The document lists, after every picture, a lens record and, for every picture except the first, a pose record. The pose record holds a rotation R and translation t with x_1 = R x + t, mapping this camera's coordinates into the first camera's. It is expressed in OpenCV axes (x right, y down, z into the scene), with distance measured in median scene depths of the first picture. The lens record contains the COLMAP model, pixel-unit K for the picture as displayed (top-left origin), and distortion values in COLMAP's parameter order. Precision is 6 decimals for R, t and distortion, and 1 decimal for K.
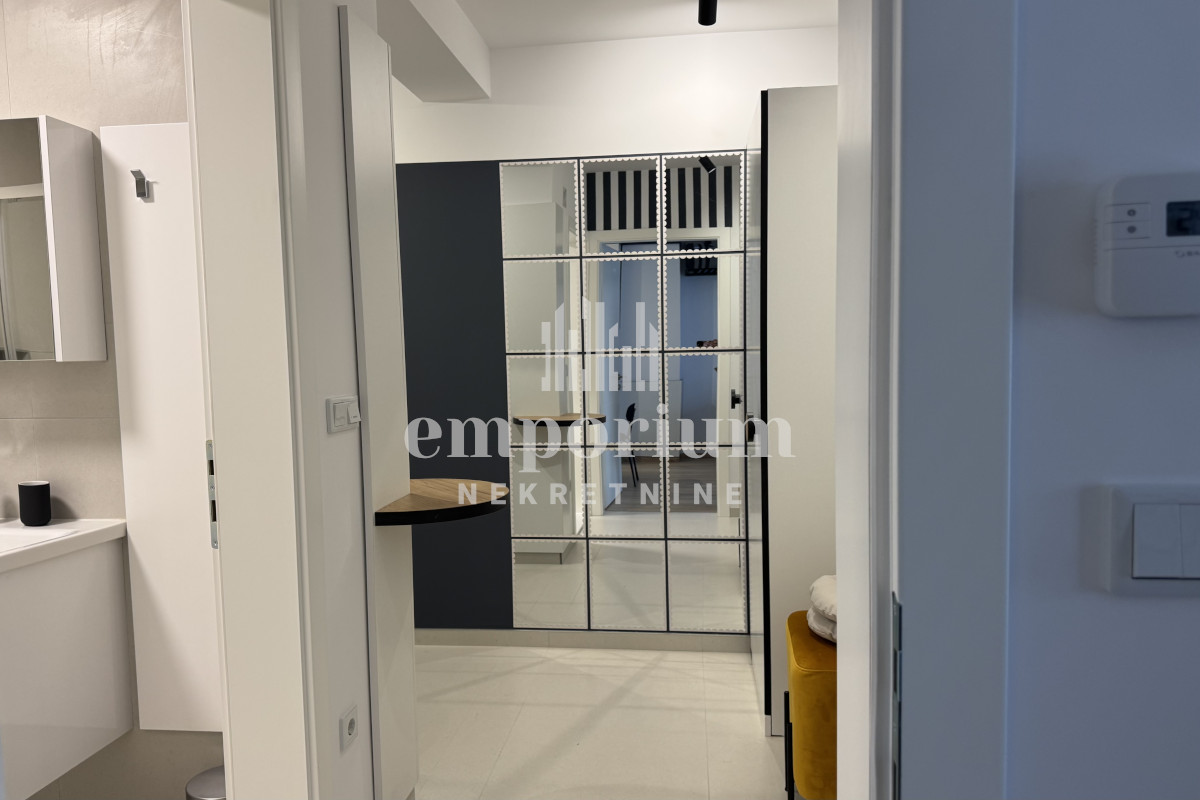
lens RADIAL K [[856.9, 0, 599.3], [0, 856.9, 407.7], [0, 0, 1]] dist [0.084032, -0.118181]
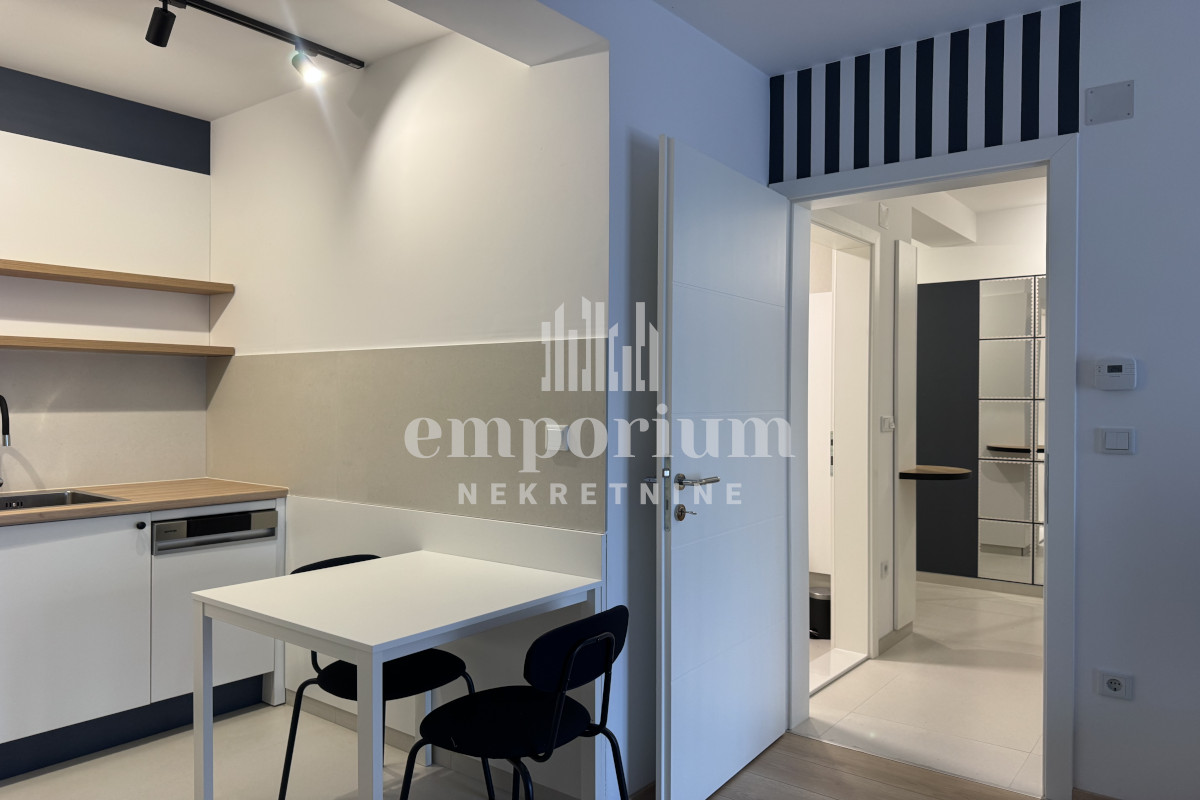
lens RADIAL K [[856.9, 0, 599.3], [0, 856.9, 407.7], [0, 0, 1]] dist [0.084032, -0.118181]
pose [[0.853916, 0.030167, -0.519537, 0.200734], [-0.057990, 0.997617, -0.037385, 0.085641], [0.517171, 0.062052, 0.853630, -1.166747]]
